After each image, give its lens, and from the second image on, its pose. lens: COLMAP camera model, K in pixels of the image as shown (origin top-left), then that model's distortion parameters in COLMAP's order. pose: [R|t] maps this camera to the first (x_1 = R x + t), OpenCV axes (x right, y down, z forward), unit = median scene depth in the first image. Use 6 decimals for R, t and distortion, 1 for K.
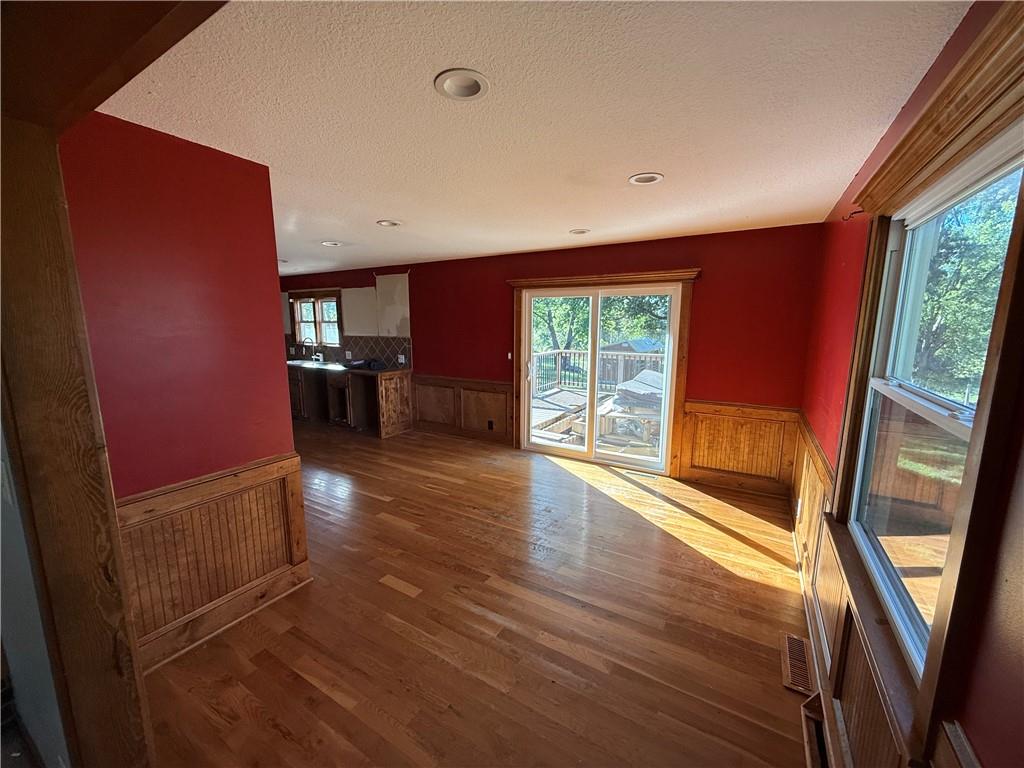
lens RADIAL K [[405.7, 0, 507.8], [0, 405.7, 385.0], [0, 0, 1]] dist [-0.000293, 0.000866]
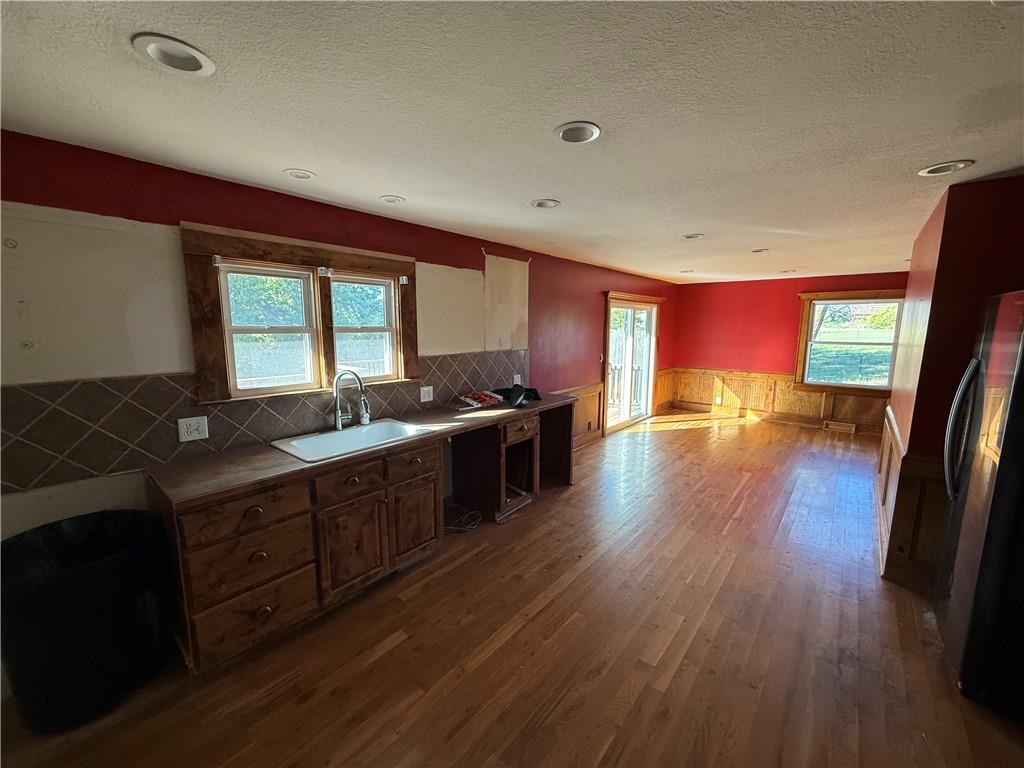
lens RADIAL K [[405.7, 0, 507.8], [0, 405.7, 385.0], [0, 0, 1]] dist [-0.000293, 0.000866]
pose [[0.162543, -0.143292, 0.976241, -0.911520], [0.155658, 0.980734, 0.118035, -0.135183], [-0.974346, 0.132774, 0.181716, 0.843953]]
